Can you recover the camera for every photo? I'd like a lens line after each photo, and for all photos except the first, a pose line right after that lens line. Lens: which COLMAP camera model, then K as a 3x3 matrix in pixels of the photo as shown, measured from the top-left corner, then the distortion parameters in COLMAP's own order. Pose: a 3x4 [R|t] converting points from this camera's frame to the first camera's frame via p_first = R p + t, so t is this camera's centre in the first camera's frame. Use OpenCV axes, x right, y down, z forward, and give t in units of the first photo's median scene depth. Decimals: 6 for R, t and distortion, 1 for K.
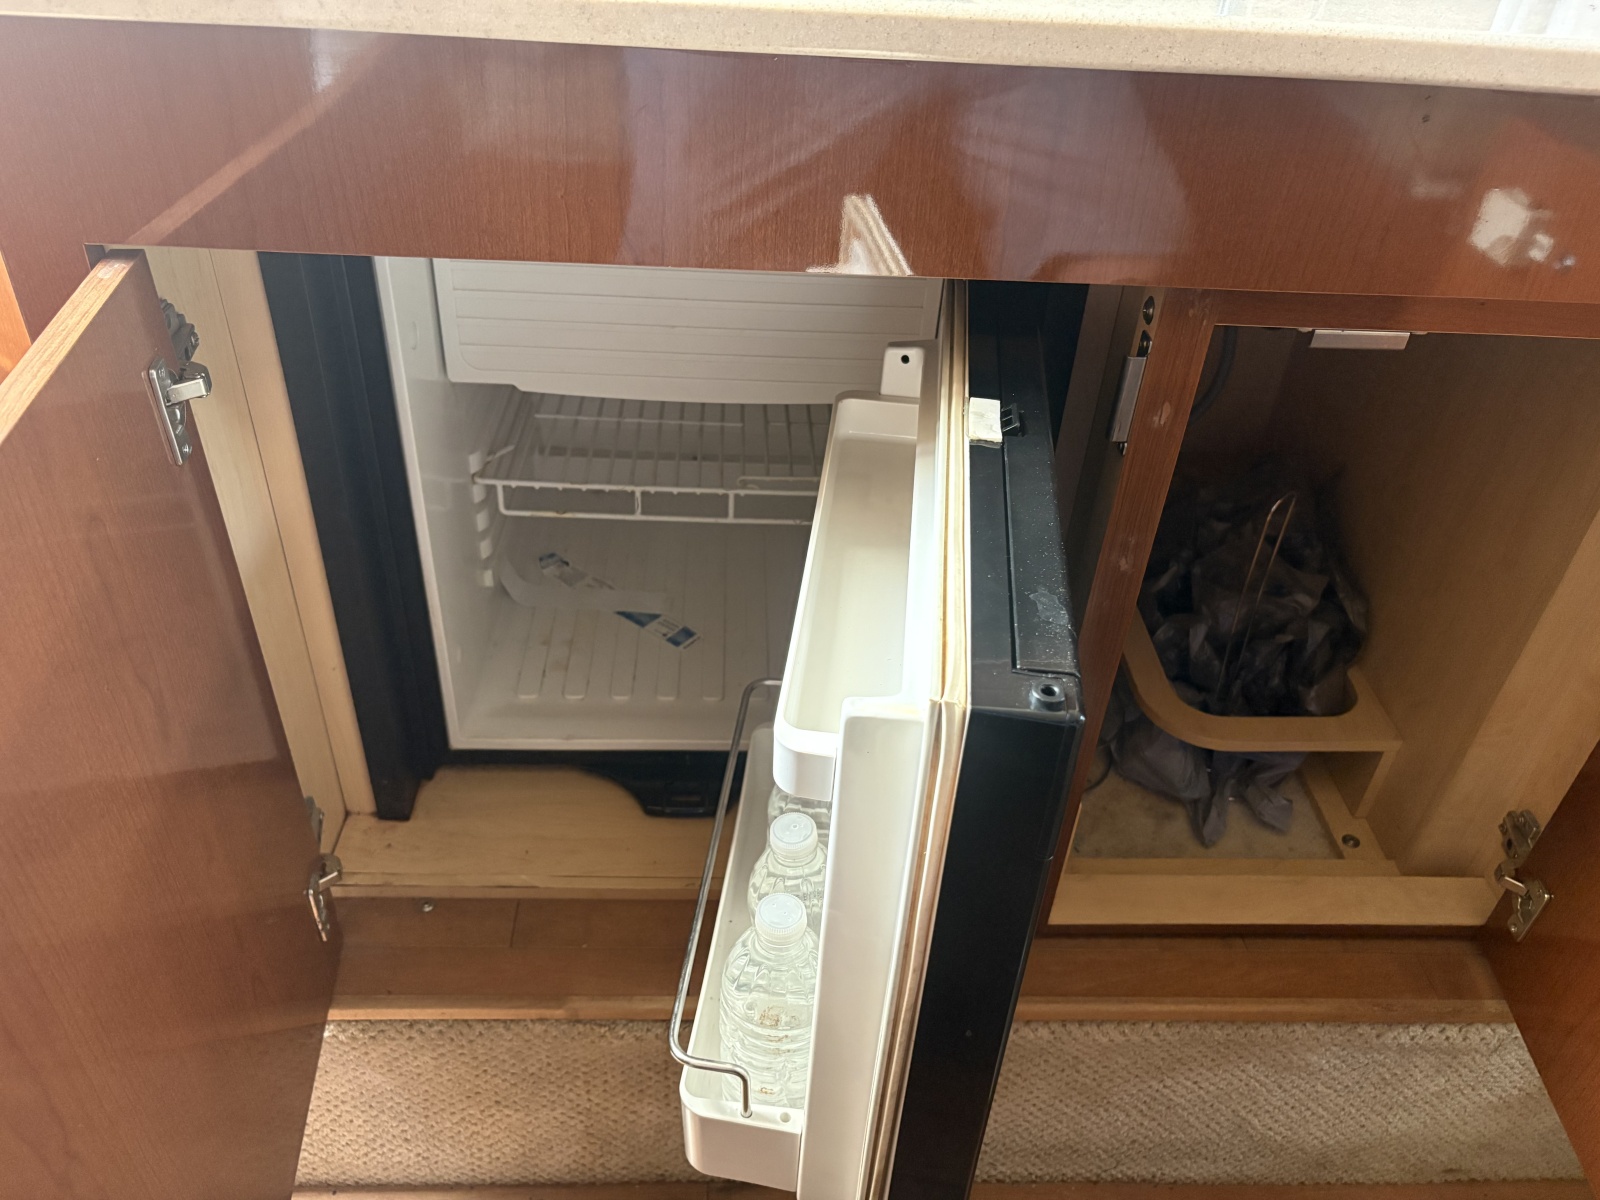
lens RADIAL K [[1221.2, 0, 791.6], [0, 1221.2, 605.4], [0, 0, 1]] dist [0.028172, -0.026442]
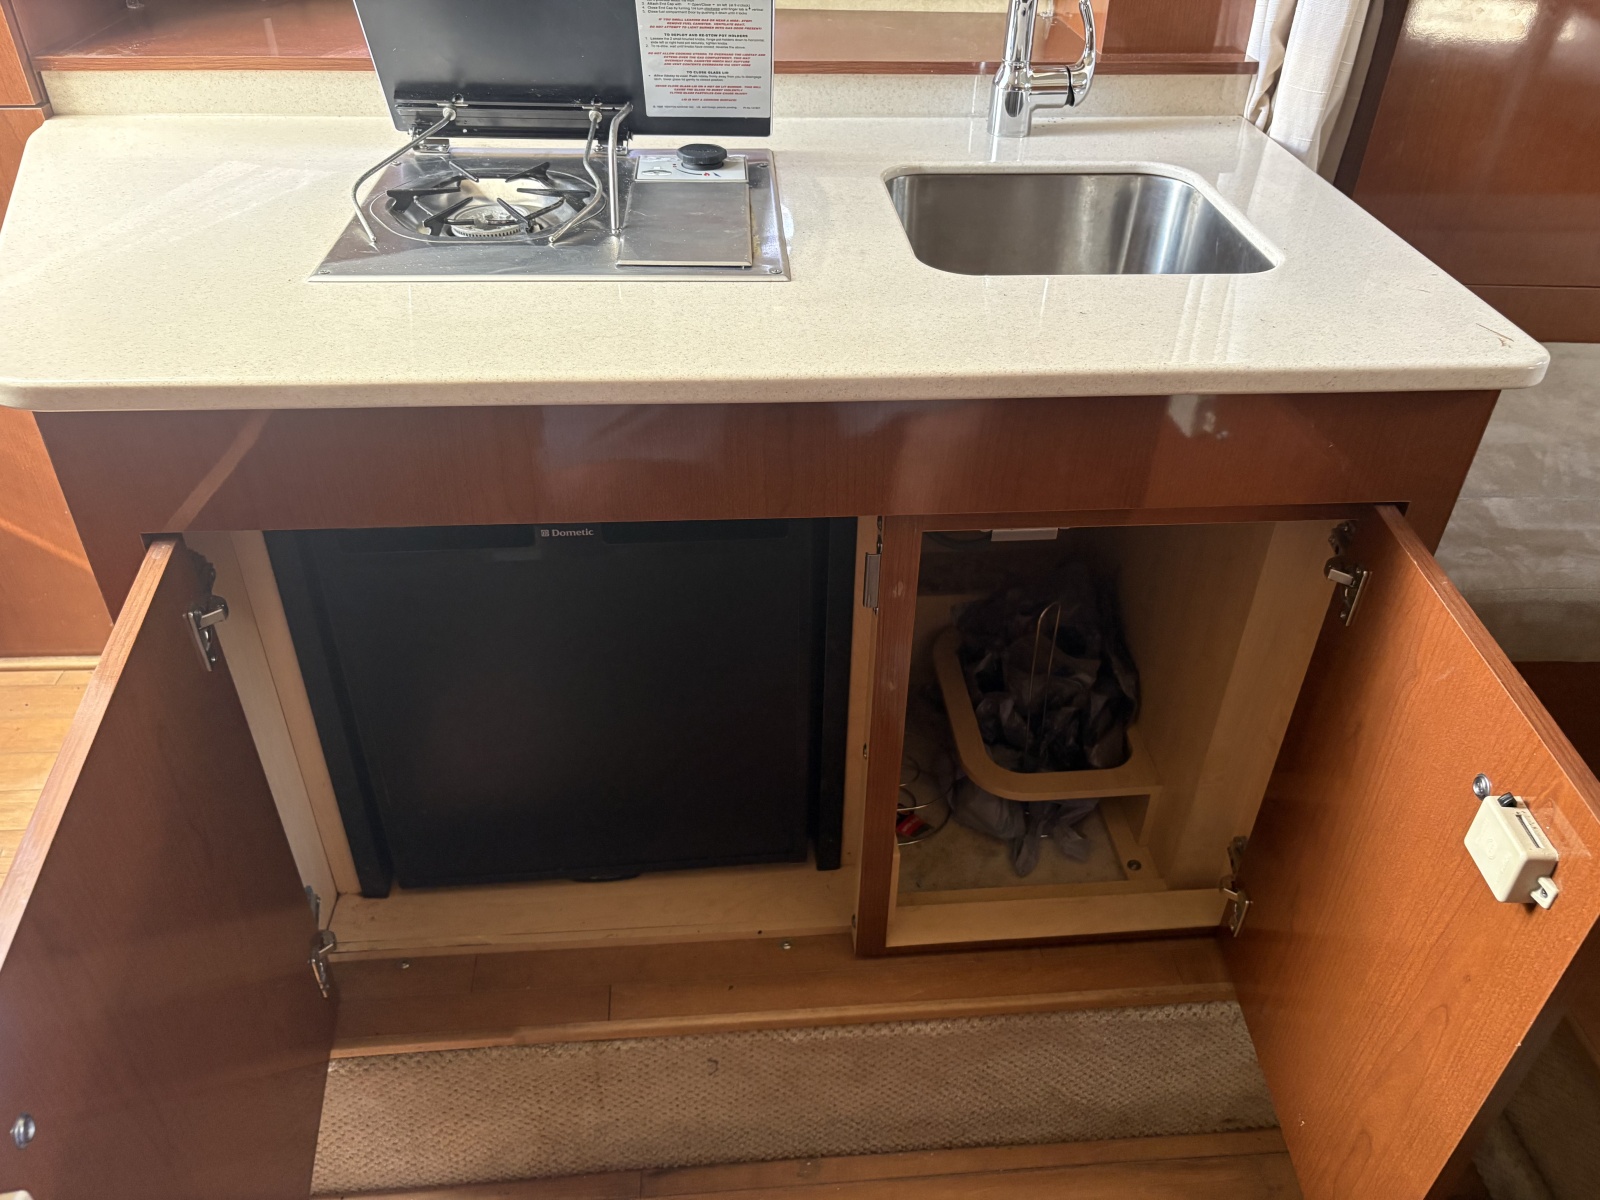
lens RADIAL K [[1221.2, 0, 807.0], [0, 1221.2, 600.6], [0, 0, 1]] dist [0.028172, -0.026442]
pose [[0.998010, -0.056801, 0.027377, 0.106506], [0.057388, 0.998128, -0.021163, -0.080855], [-0.026123, 0.022692, 0.999401, -0.293637]]
